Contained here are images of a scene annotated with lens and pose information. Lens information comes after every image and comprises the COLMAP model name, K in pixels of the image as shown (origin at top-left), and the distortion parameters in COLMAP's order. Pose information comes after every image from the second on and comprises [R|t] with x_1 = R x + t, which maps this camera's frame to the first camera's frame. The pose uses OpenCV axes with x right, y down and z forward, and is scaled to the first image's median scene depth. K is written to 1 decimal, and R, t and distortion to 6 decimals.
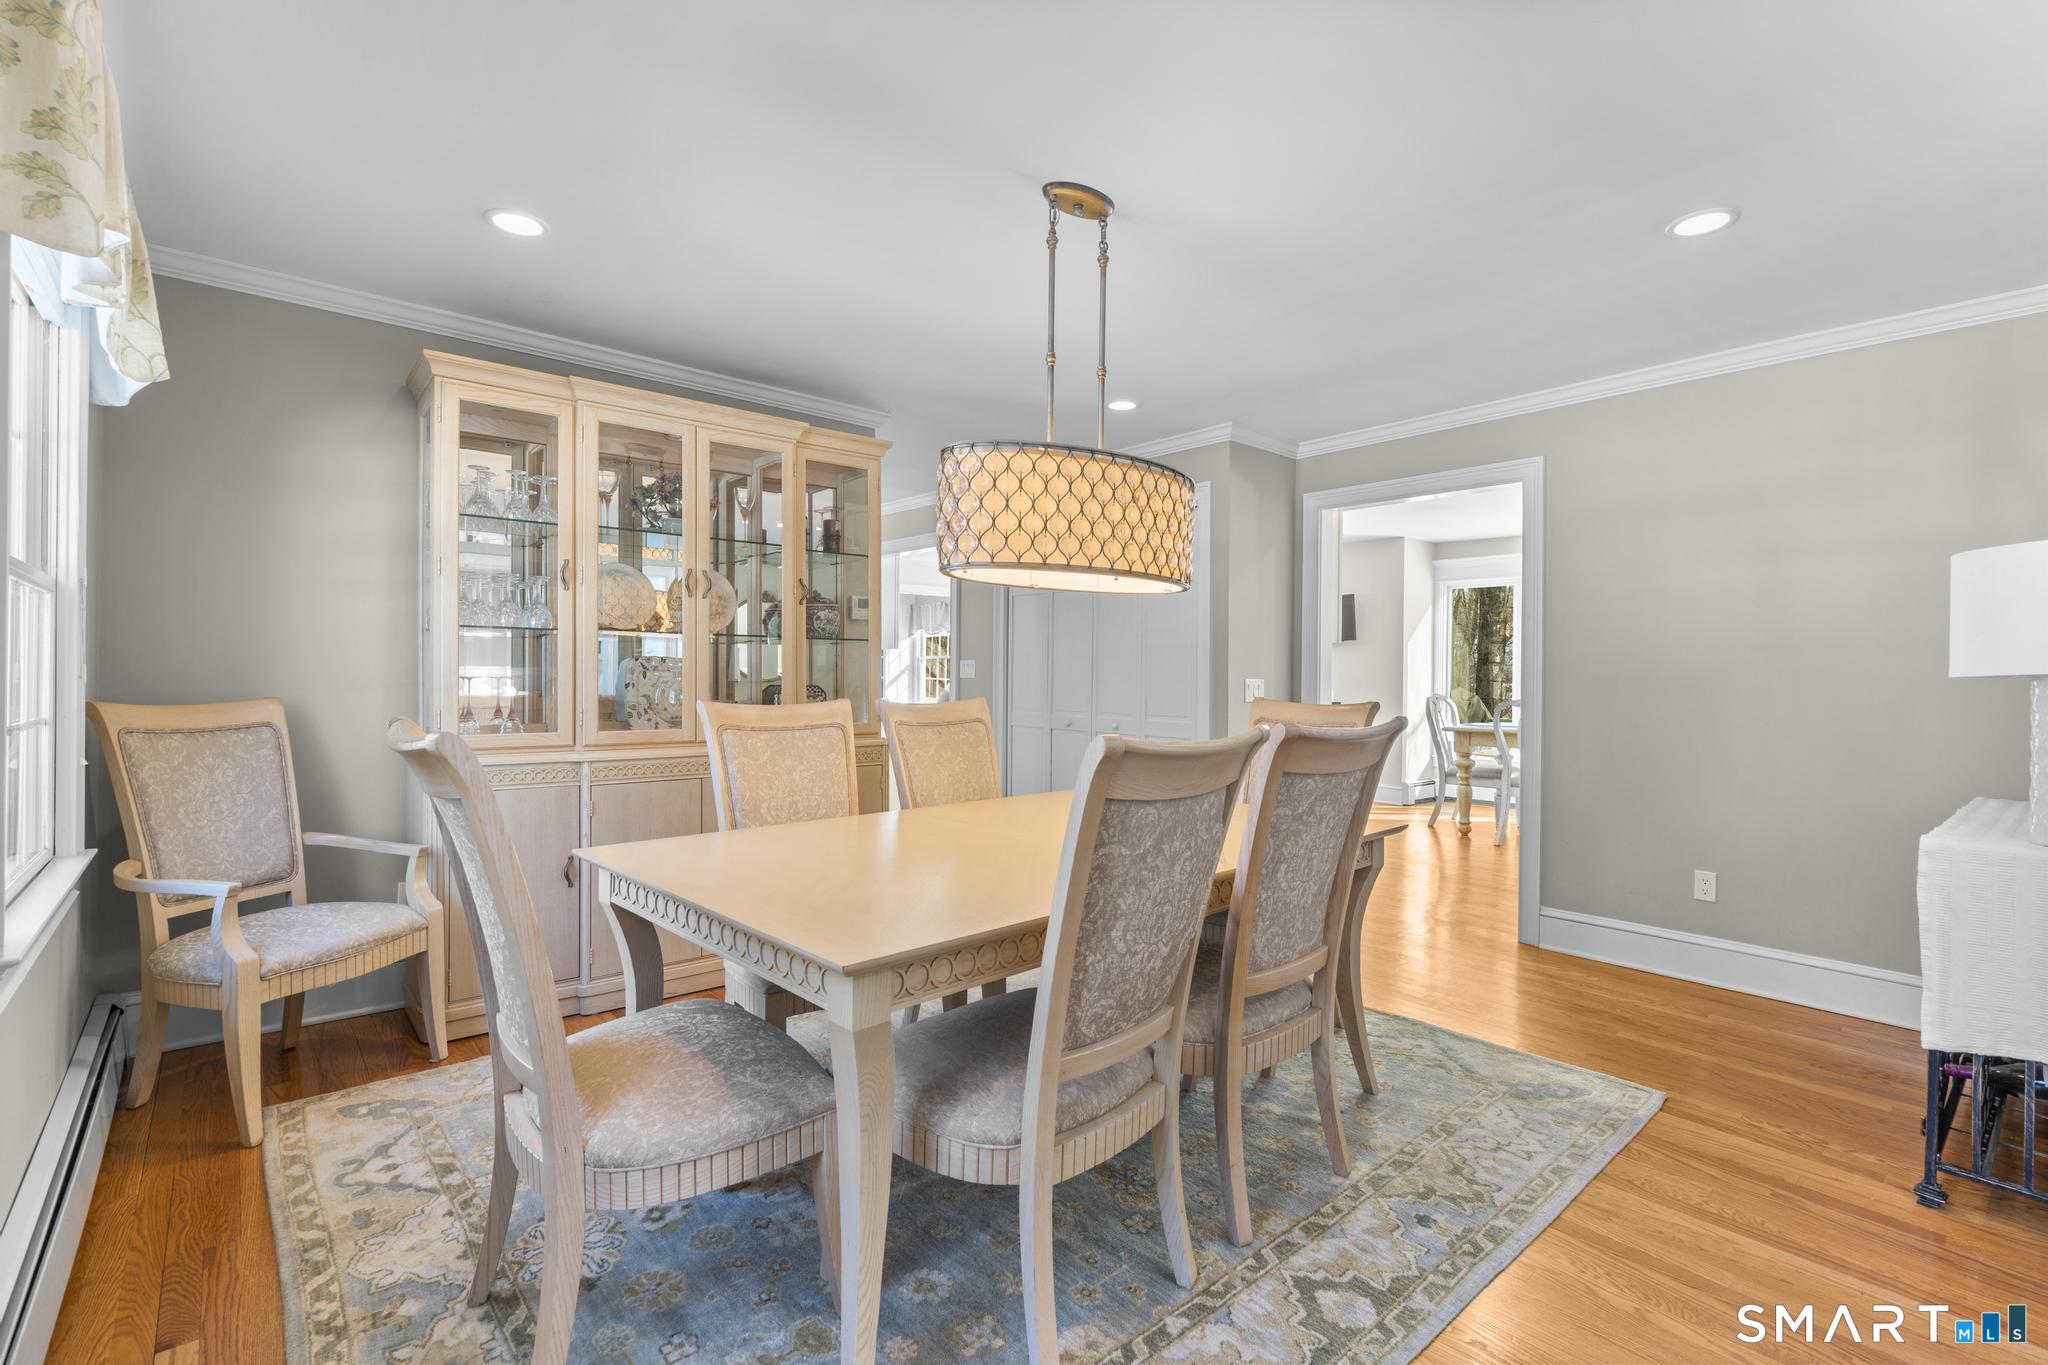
lens RADIAL K [[921.7, 0, 1028.1], [0, 921.7, 668.8], [0, 0, 1]] dist [-0.010641, 0.003912]
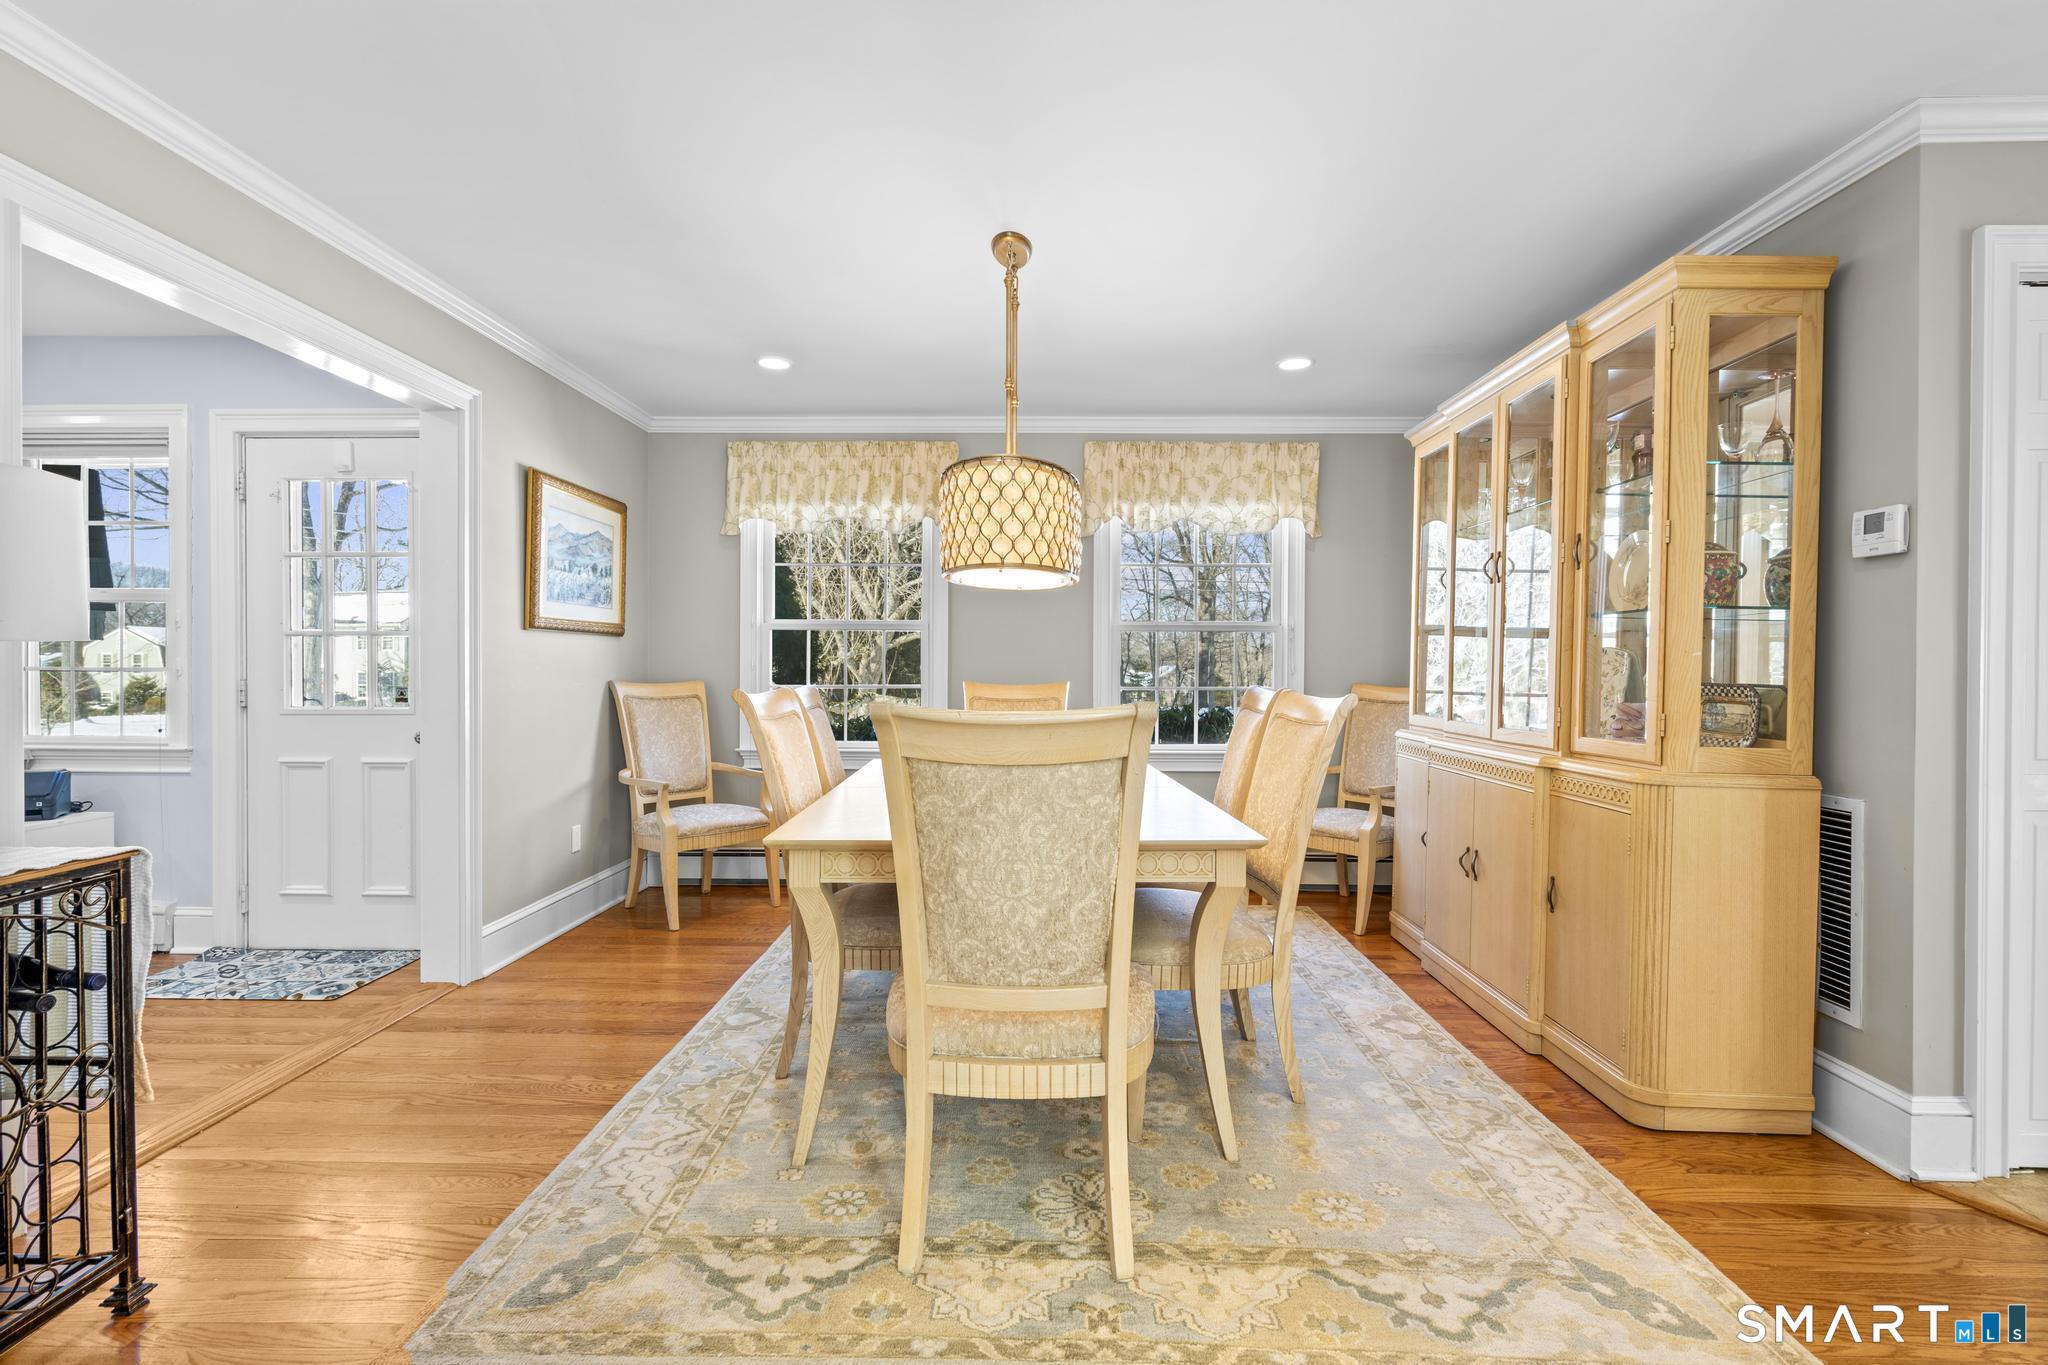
lens RADIAL K [[921.7, 0, 1018.2], [0, 921.7, 684.2], [0, 0, 1]] dist [-0.010641, 0.003912]
pose [[-0.675861, 0.003929, -0.737019, 1.129857], [-0.004587, 0.999944, 0.009537, 0.029297], [0.737015, 0.009826, -0.675805, 2.261213]]
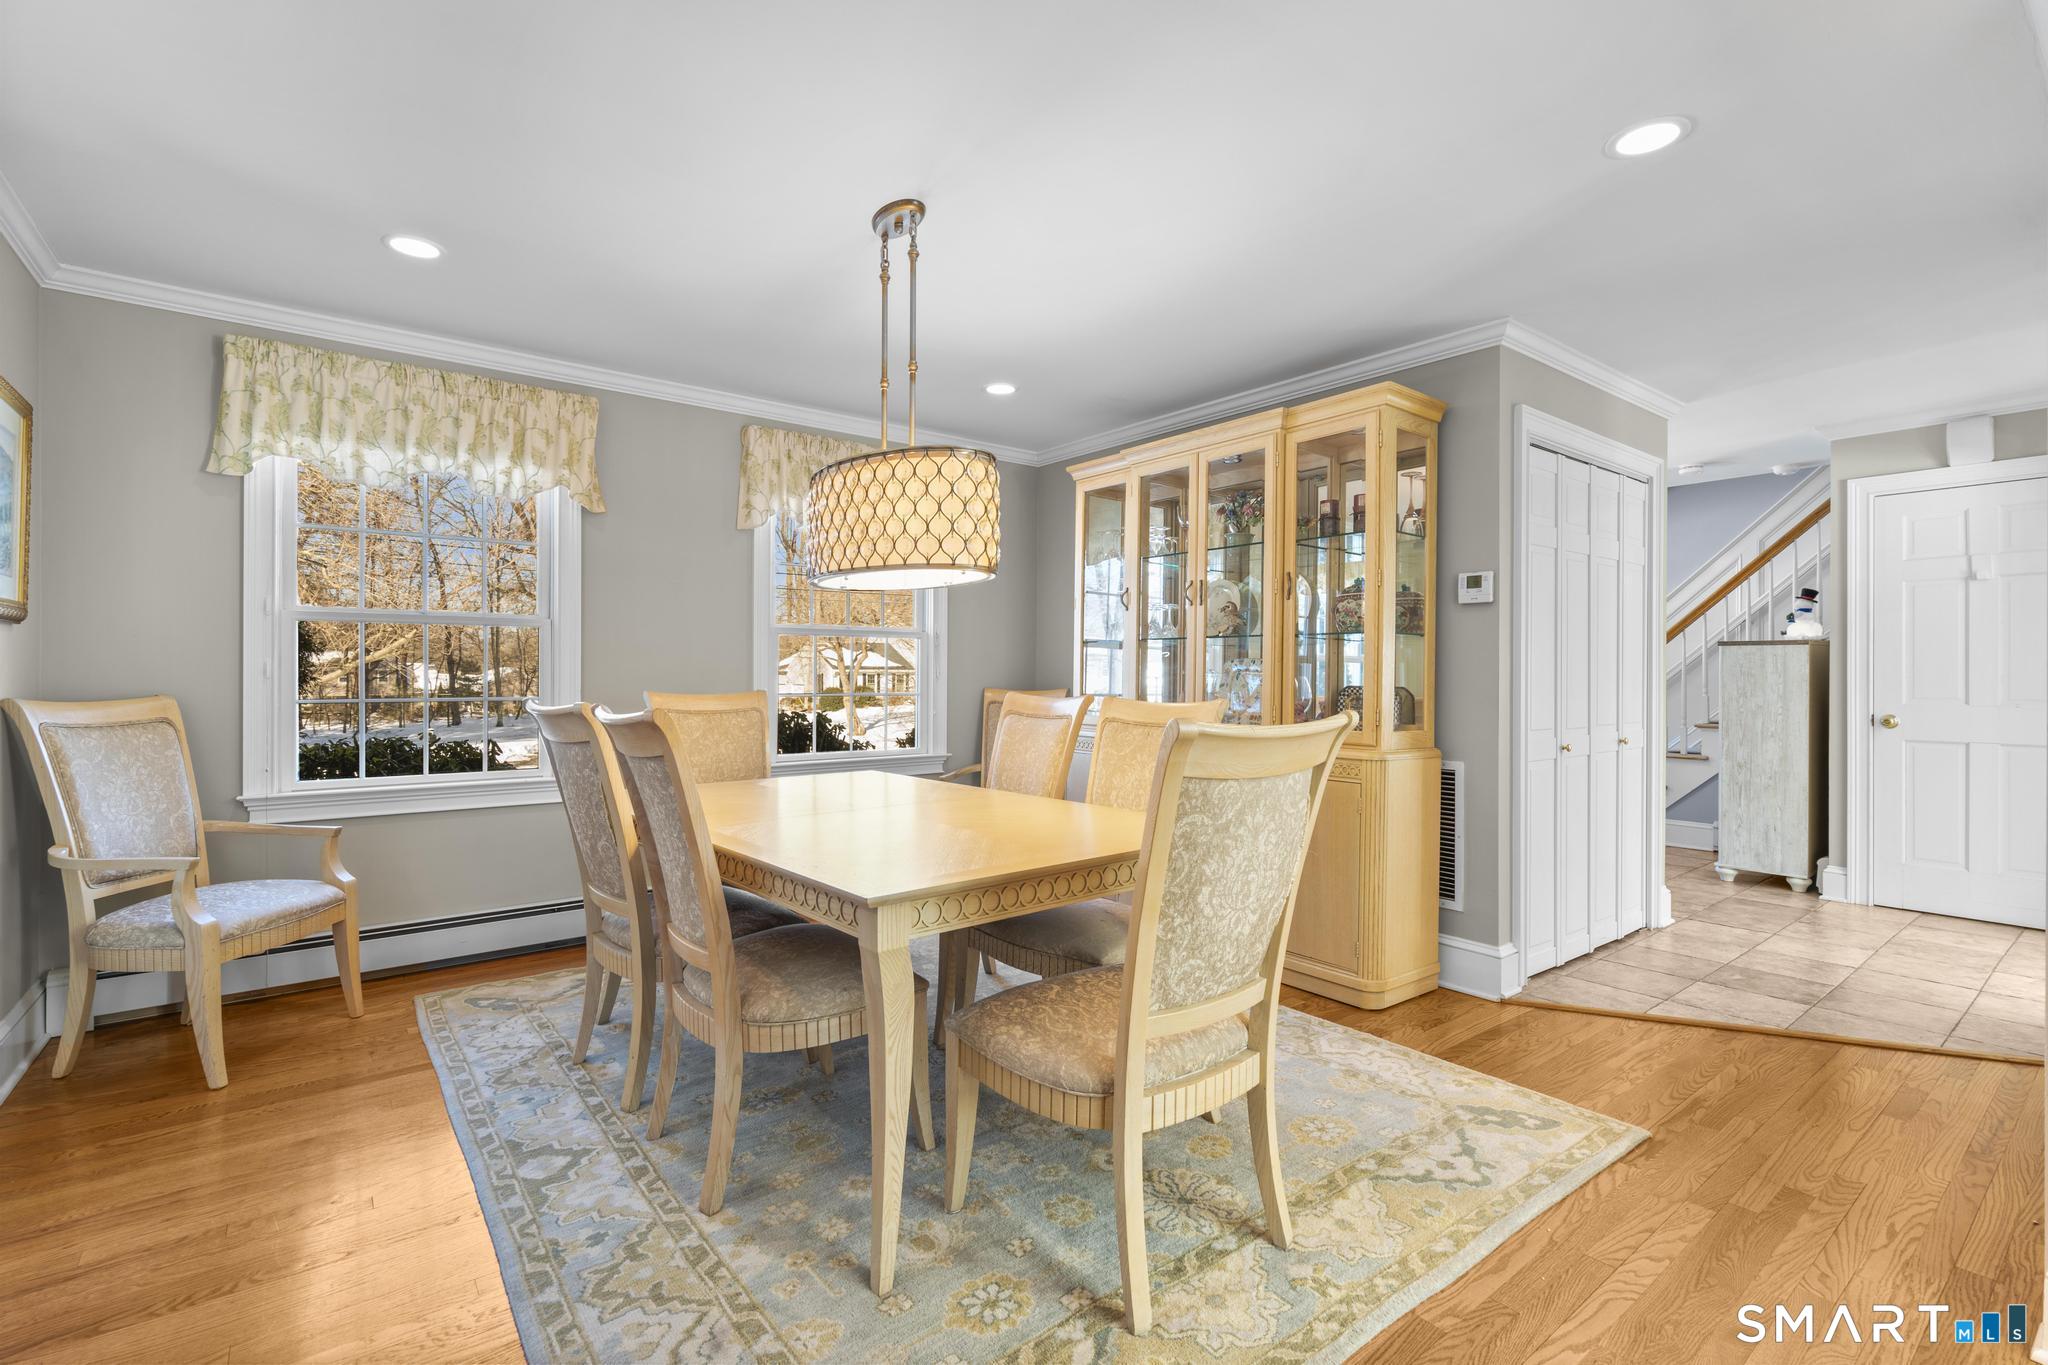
lens RADIAL K [[921.7, 0, 1021.7], [0, 921.7, 684.0], [0, 0, 1]] dist [-0.010641, 0.003912]
pose [[-0.057622, 0.006020, -0.998320, 1.378253], [0.001221, 0.999981, 0.005960, 0.019525], [0.998338, -0.000876, -0.057628, 1.520284]]
